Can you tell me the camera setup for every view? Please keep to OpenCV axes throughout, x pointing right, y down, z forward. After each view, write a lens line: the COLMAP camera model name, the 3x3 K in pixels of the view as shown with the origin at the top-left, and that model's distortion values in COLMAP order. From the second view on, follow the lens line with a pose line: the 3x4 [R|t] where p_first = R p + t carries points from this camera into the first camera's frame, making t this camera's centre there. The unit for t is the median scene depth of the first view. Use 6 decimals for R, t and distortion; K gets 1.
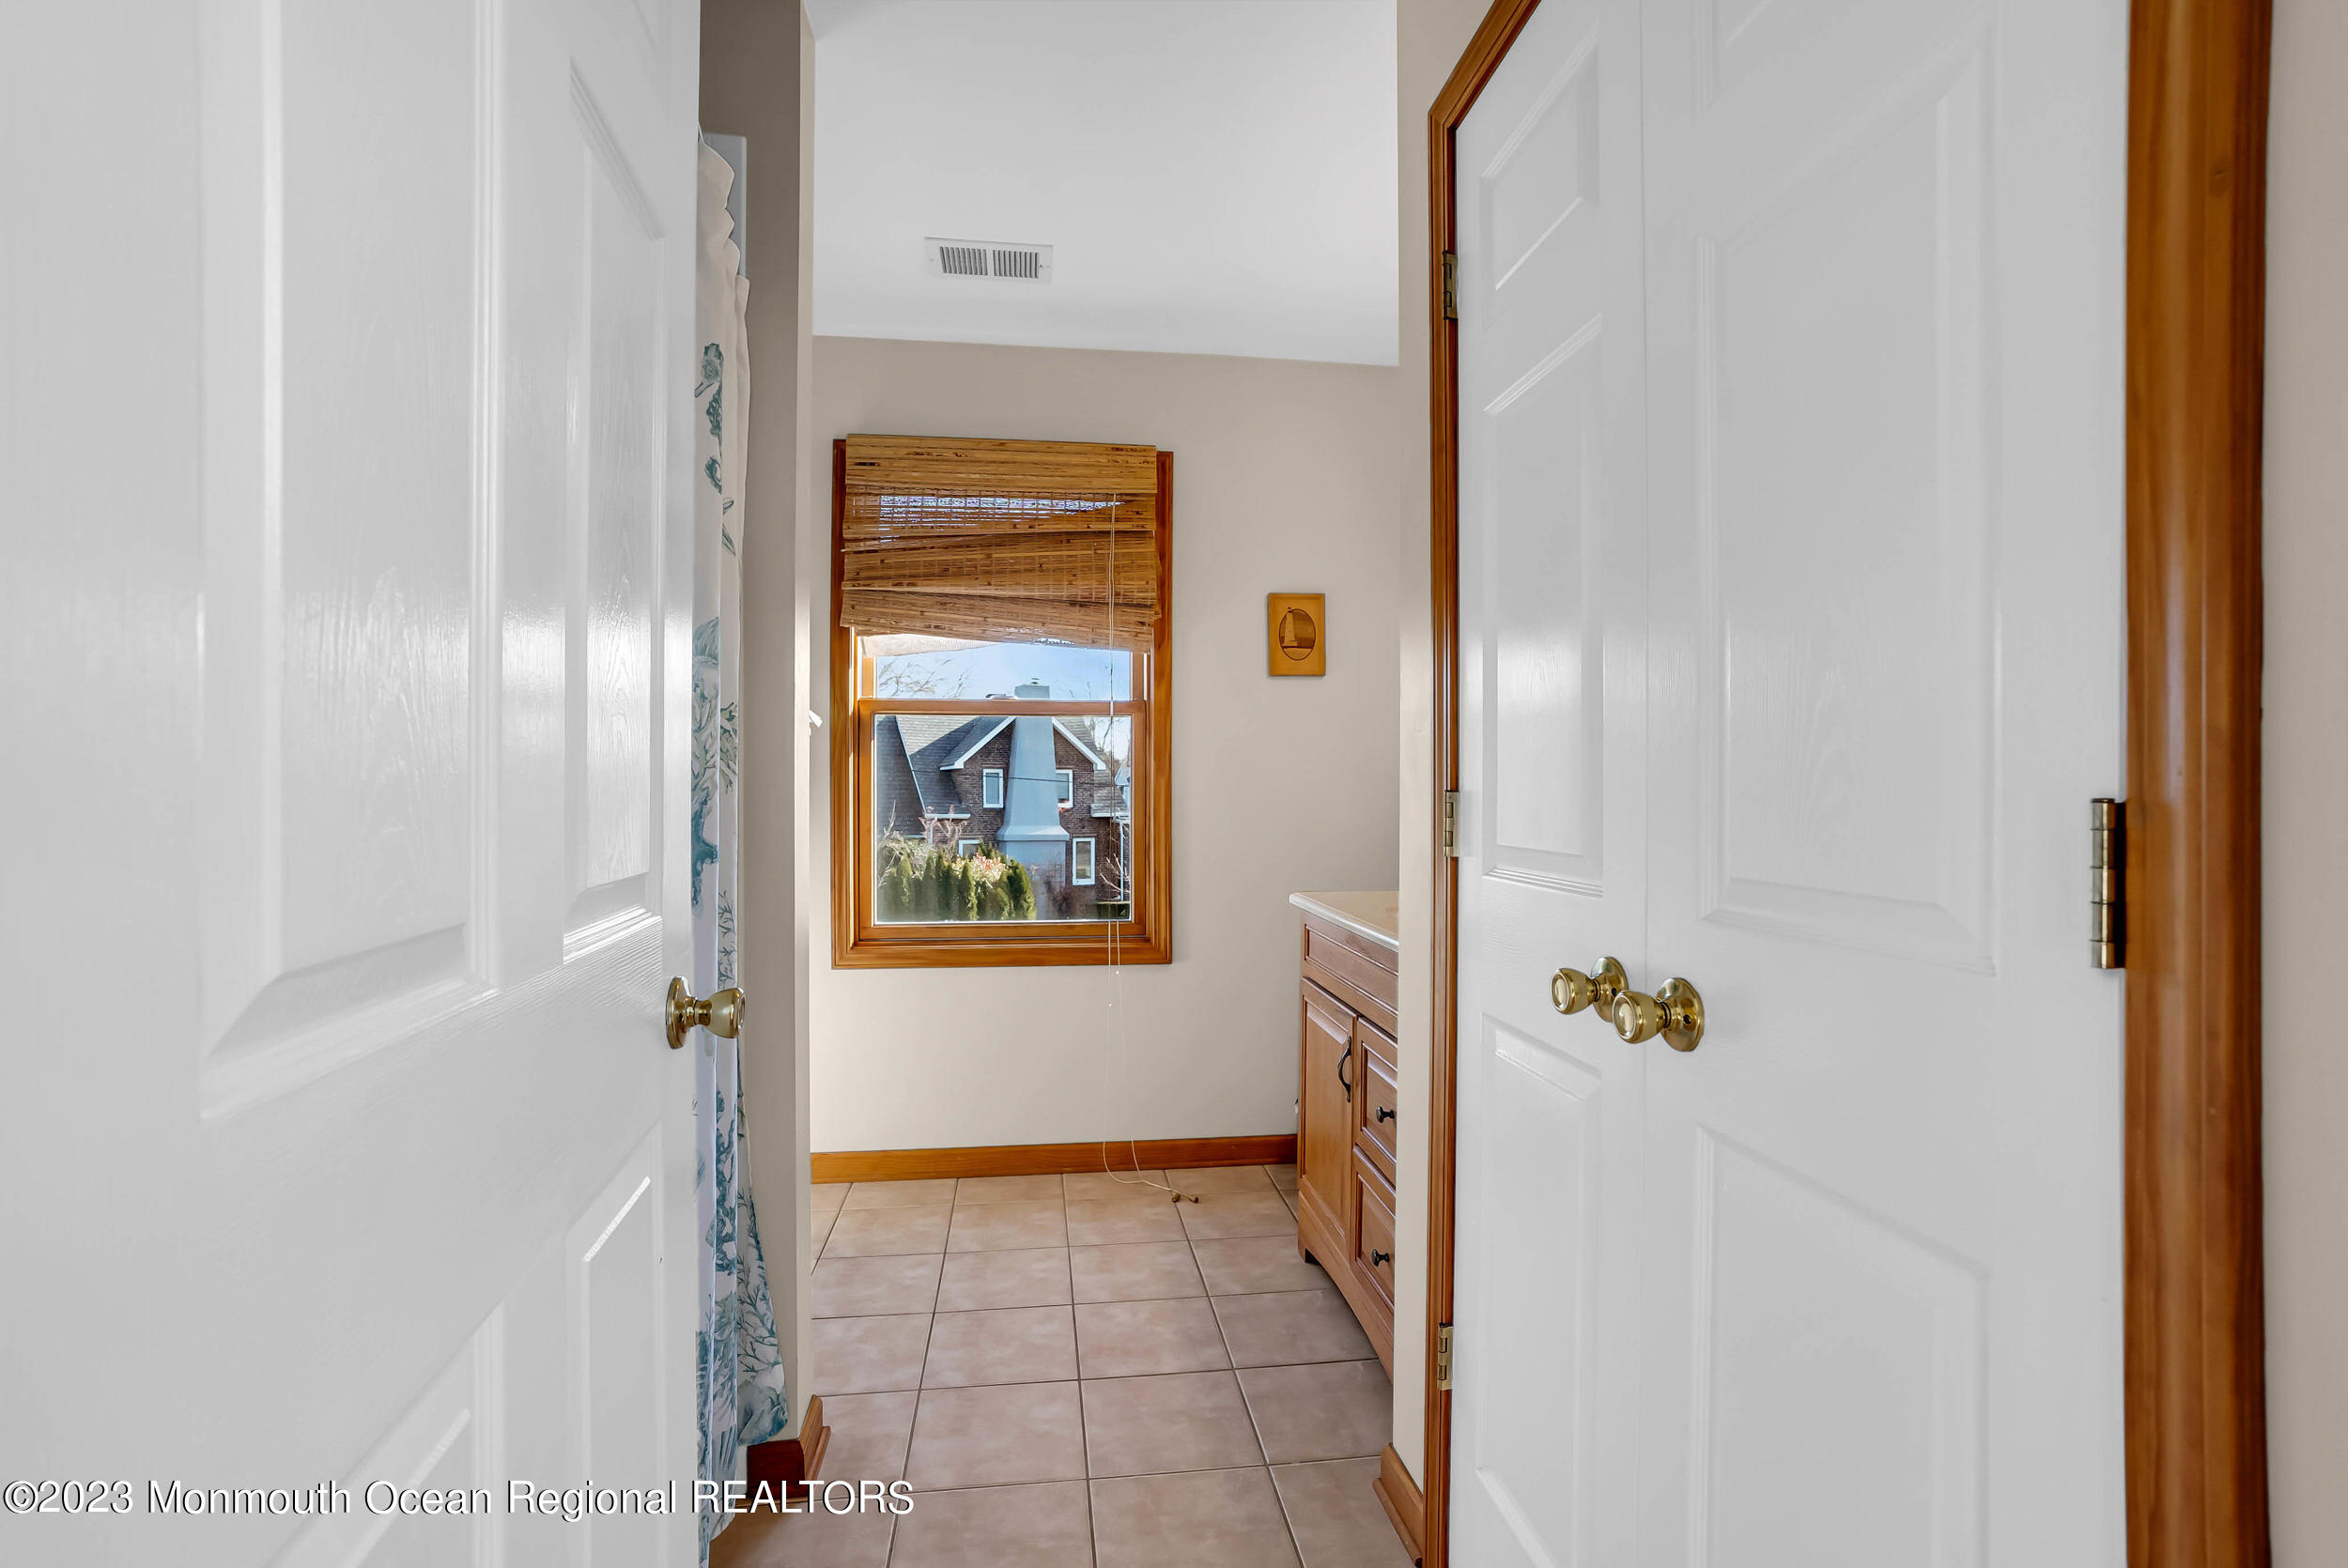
lens RADIAL K [[1071.3, 0, 1174.5], [0, 1071.3, 784.1], [0, 0, 1]] dist [-0.025191, 0.010540]
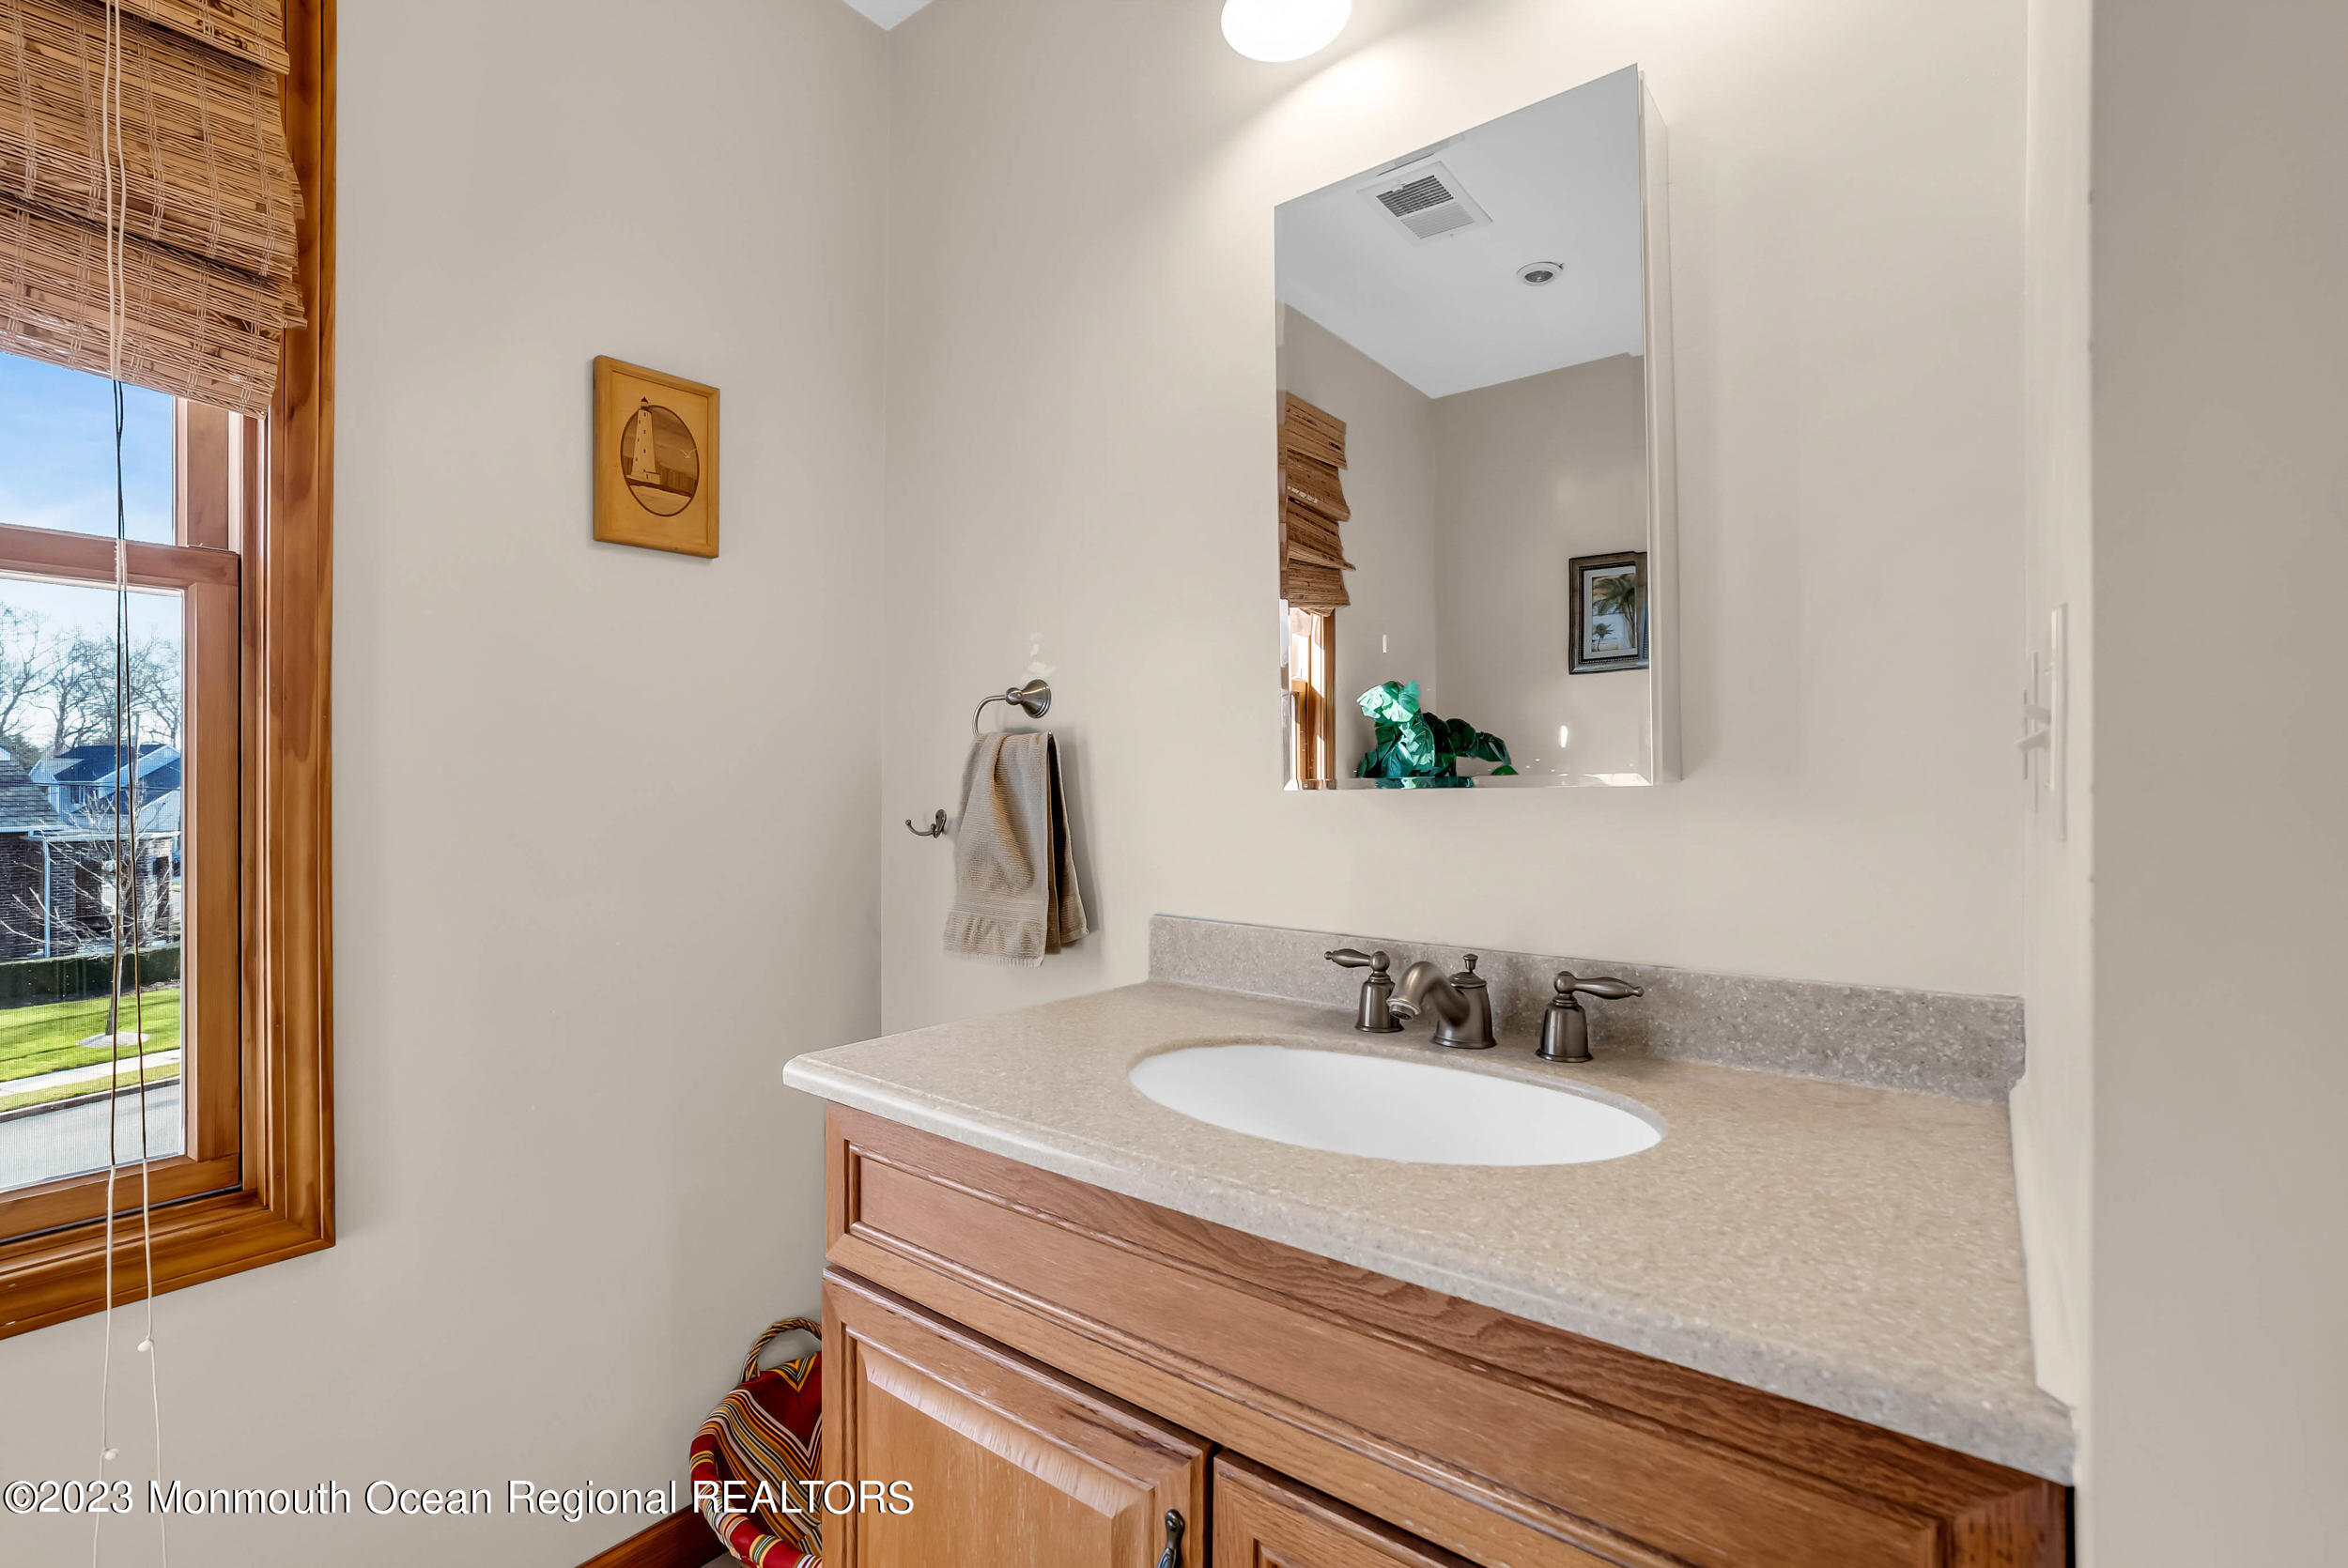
lens RADIAL K [[1071.3, 0, 1166.2], [0, 1071.3, 796.3], [0, 0, 1]] dist [-0.025191, 0.010540]
pose [[0.719133, -0.005843, 0.694848, -0.050990], [-0.002480, 0.999937, 0.010976, 0.001162], [-0.694868, -0.009616, 0.719073, 0.518565]]
